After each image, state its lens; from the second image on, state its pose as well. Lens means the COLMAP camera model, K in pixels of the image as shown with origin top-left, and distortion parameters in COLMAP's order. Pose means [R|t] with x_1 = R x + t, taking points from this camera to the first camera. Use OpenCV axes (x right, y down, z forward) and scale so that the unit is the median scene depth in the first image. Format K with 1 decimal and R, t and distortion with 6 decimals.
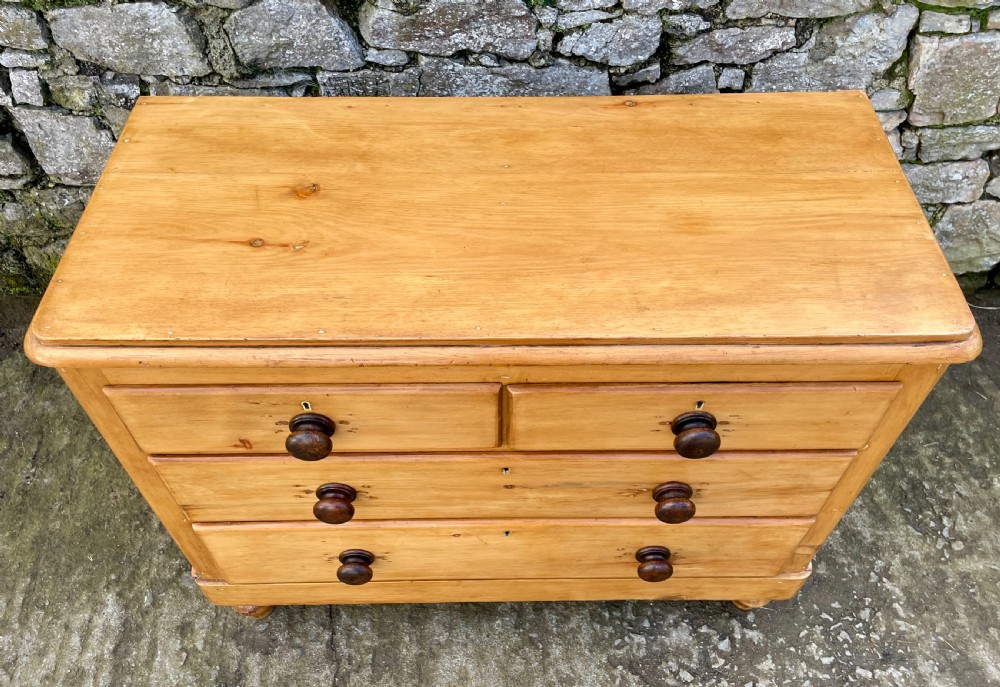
lens RADIAL K [[823.2, 0, 506.7], [0, 823.2, 351.3], [0, 0, 1]] dist [0.075225, -0.096772]
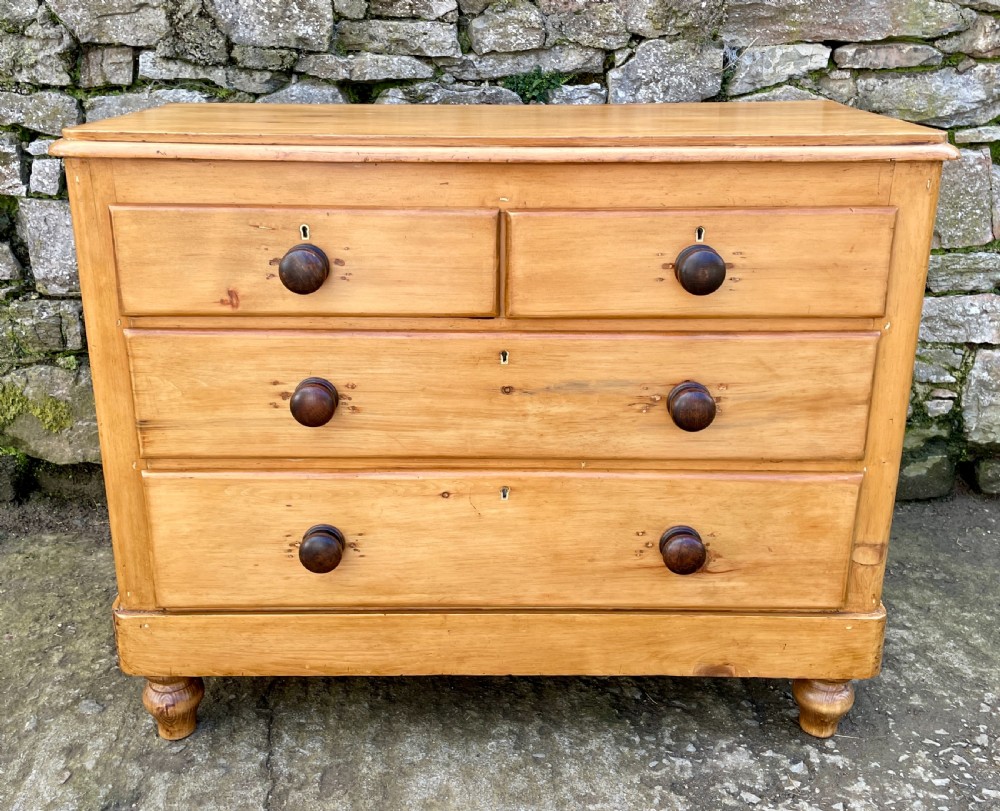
lens RADIAL K [[1044.0, 0, 492.6], [0, 1044.0, 364.4], [0, 0, 1]] dist [0.044628, 0.000000]
pose [[0.999966, 0.002995, -0.007741, -0.003811], [-0.006703, 0.841477, -0.540251, 0.635187], [0.004896, 0.540284, 0.841468, 0.019172]]
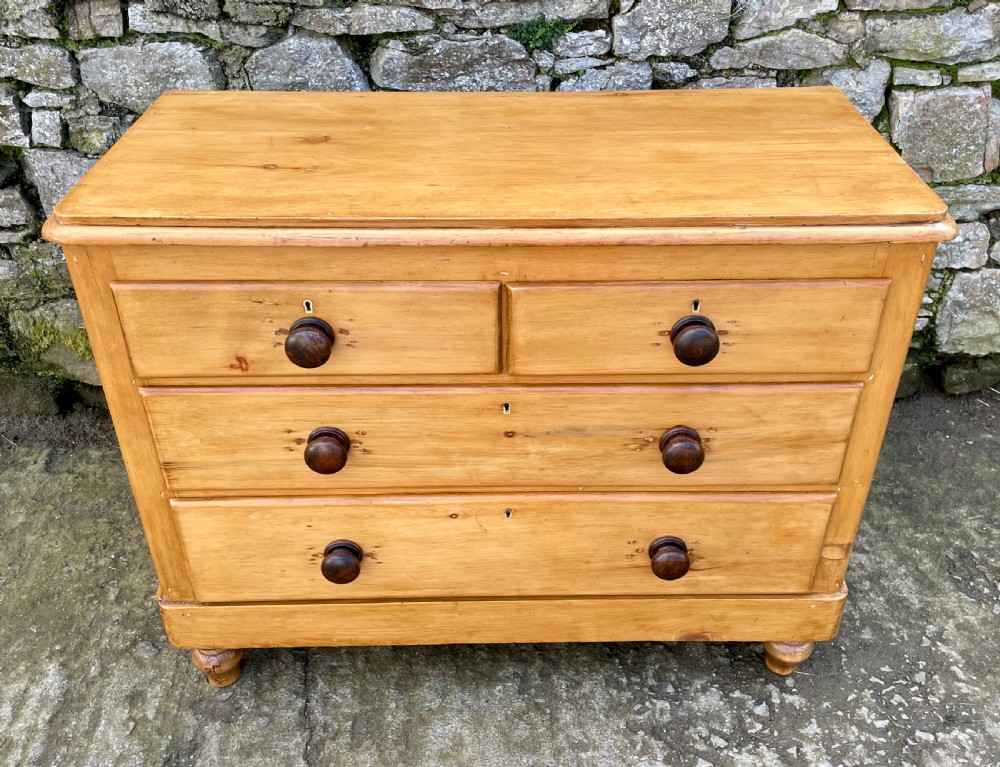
lens RADIAL K [[953.8, 0, 521.0], [0, 953.8, 352.1], [0, 0, 1]] dist [0.040078, 0.000000]
pose [[0.999960, -0.003032, 0.008384, 0.006101], [0.005452, 0.952025, -0.305972, 0.345055], [-0.007054, 0.306006, 0.952004, -0.070017]]
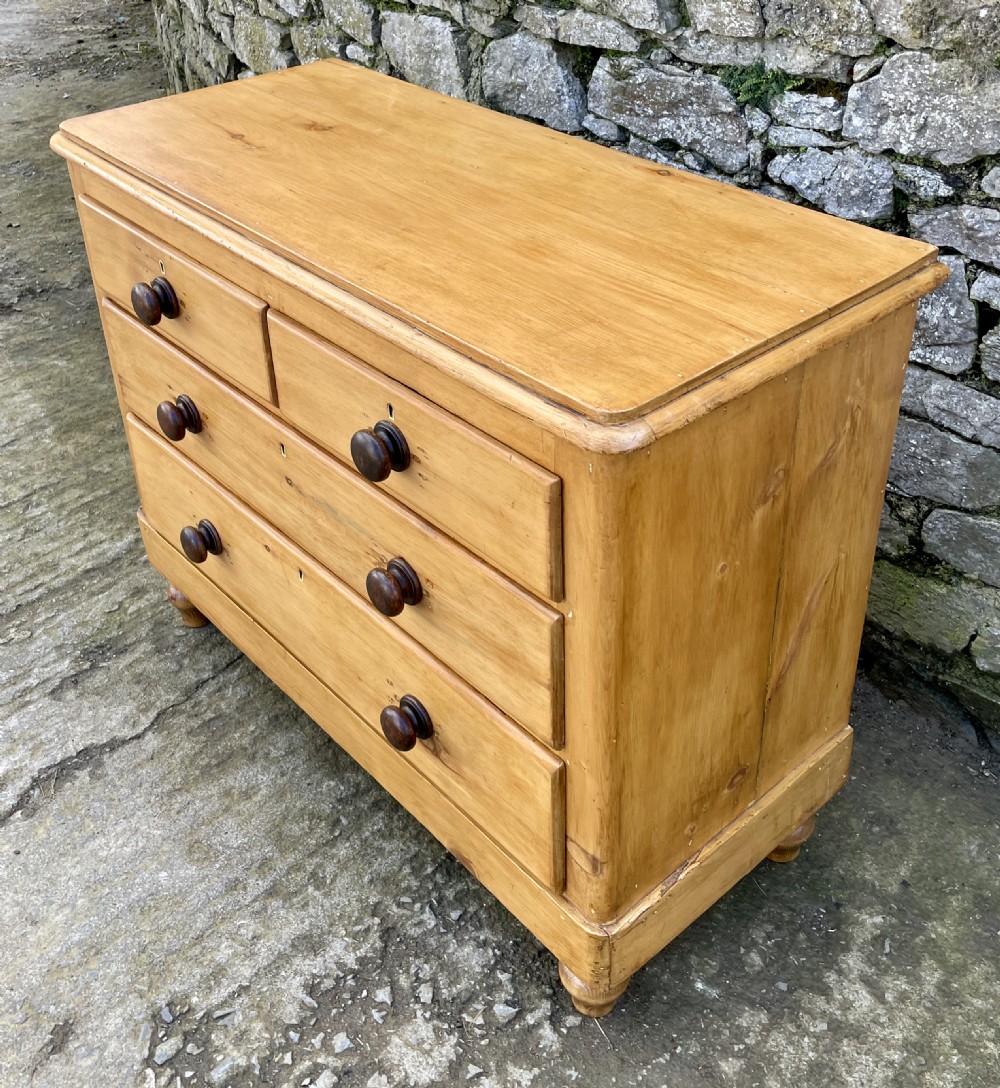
lens RADIAL K [[1241.0, 0, 449.5], [0, 1241.0, 431.8], [0, 0, 1]] dist [0.049507, 0.000000]
pose [[0.626755, 0.388460, -0.675483, 0.807207], [-0.579549, 0.811851, -0.070859, 0.097836], [0.520866, 0.435887, 0.733963, 0.095071]]
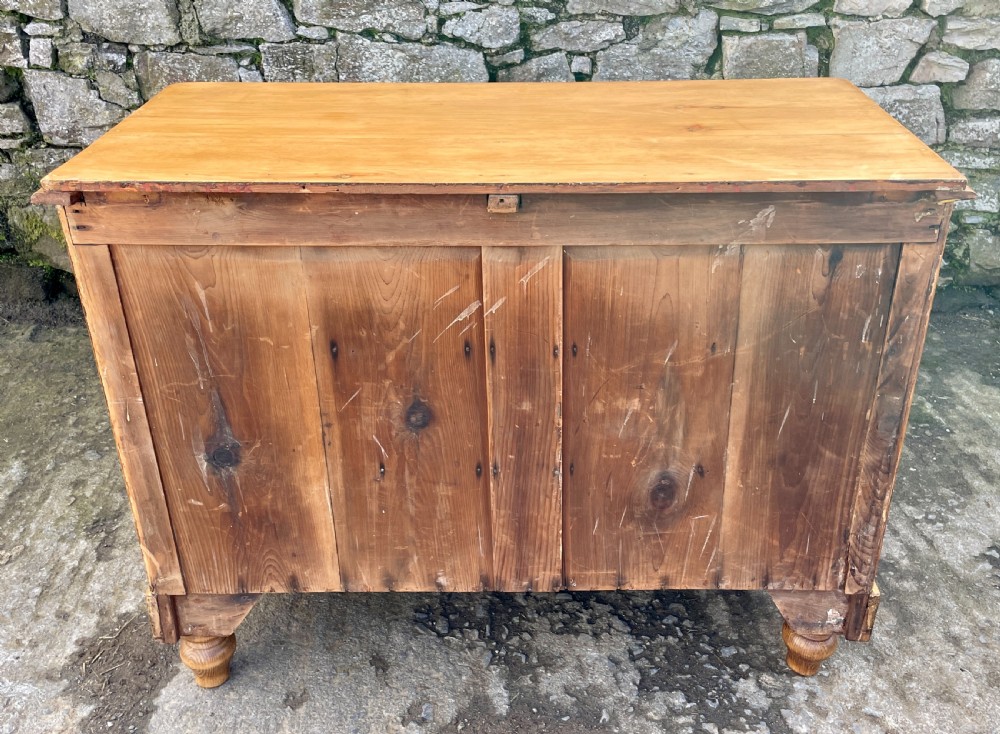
lens RADIAL K [[998.9, 0, 522.2], [0, 998.9, 331.0], [0, 0, 1]] dist [0.044227, 0.000000]
pose [[0.998751, 0.023809, -0.043931, 0.287134], [-0.038209, 0.930462, -0.364391, 0.697992], [0.032201, 0.365614, 0.930209, -0.328616]]
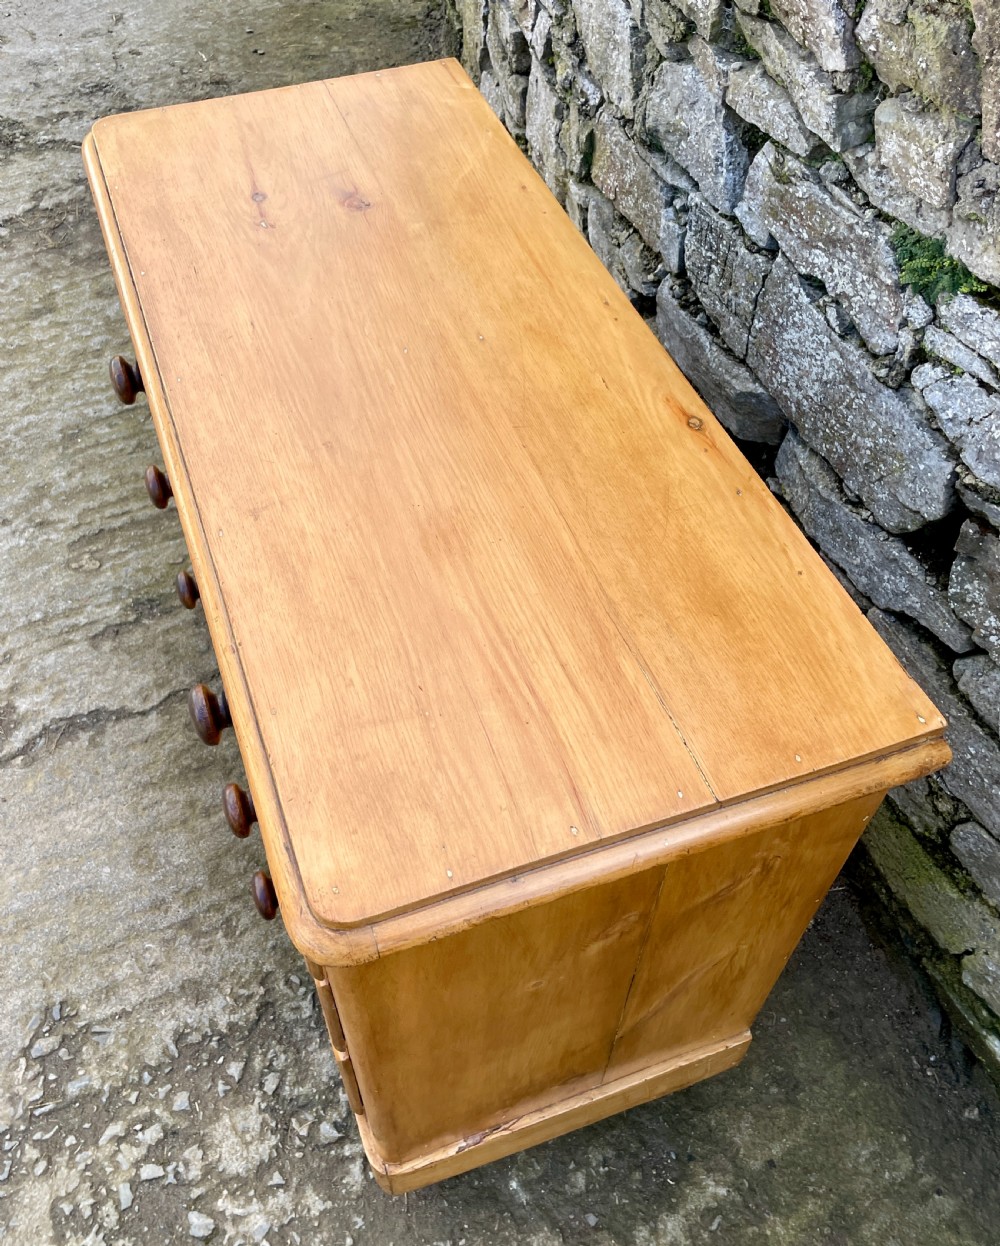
lens RADIAL K [[1126.7, 0, 417.3], [0, 1126.7, 585.6], [0, 0, 1]] dist [0.073279, -0.087719]
pose [[0.301583, 0.733598, -0.609000, 0.591993], [-0.726697, 0.590356, 0.351271, -0.321823], [0.617219, 0.336621, 0.711145, 0.273125]]
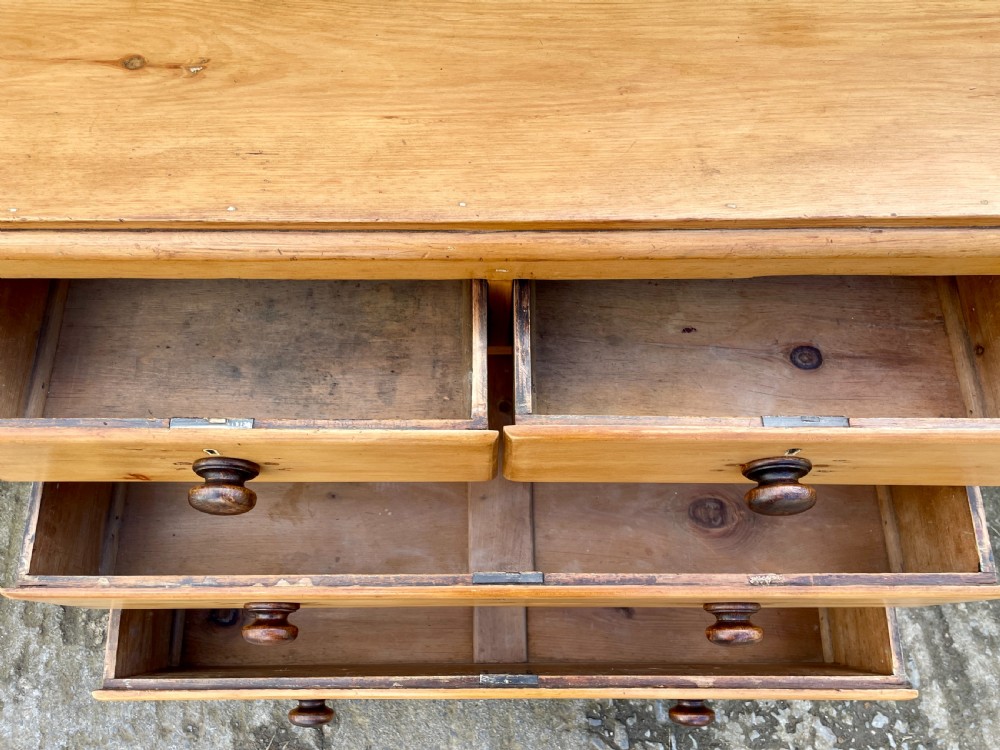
lens RADIAL K [[809.6, 0, 472.2], [0, 809.6, 389.1], [0, 0, 1]] dist [0.052864, -0.069562]
pose [[0.999590, 0.007773, -0.027571, -0.004645], [0.000531, 0.957288, 0.289137, -0.050385], [0.028641, -0.289033, 0.956891, 0.216898]]
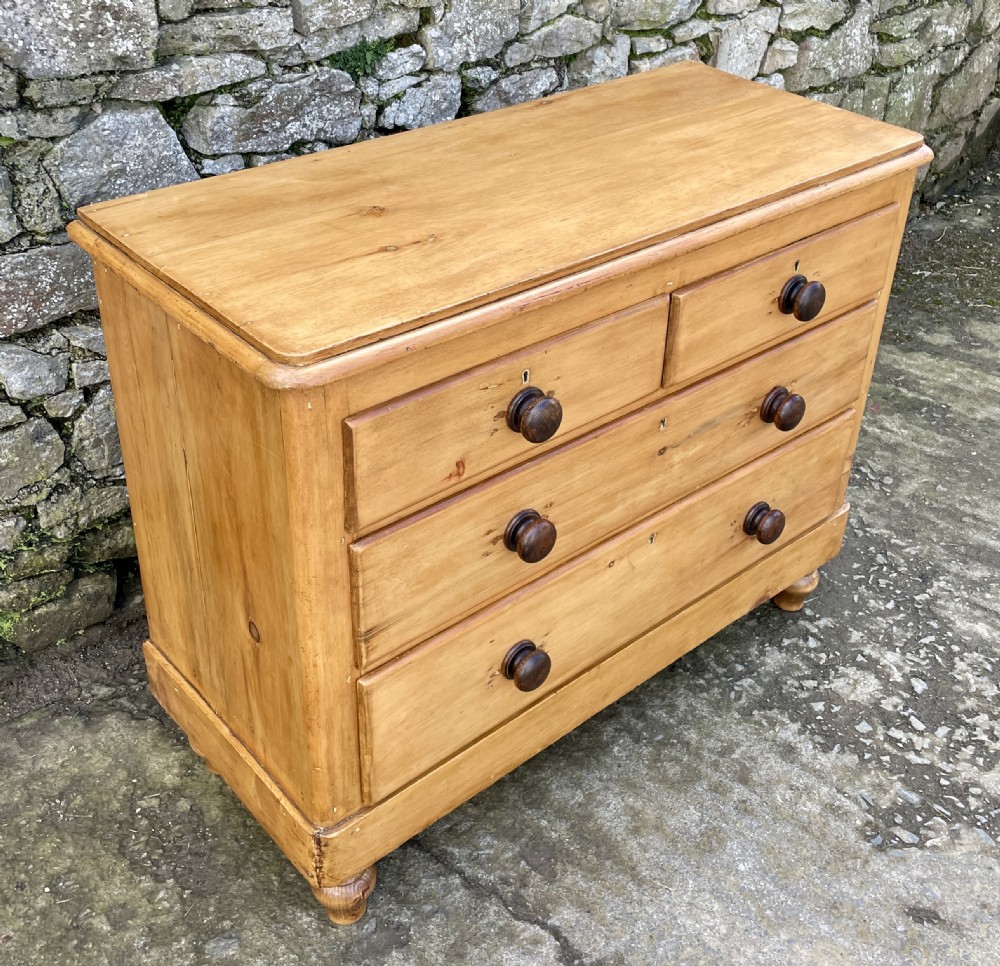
lens RADIAL K [[1218.6, 0, 542.2], [0, 1218.6, 381.8], [0, 0, 1]] dist [0.057038, 0.000000]
pose [[0.753166, -0.312546, 0.578841, -0.729981], [0.489998, 0.853638, -0.176644, 0.229331], [-0.438911, 0.416673, 0.796078, -0.057409]]
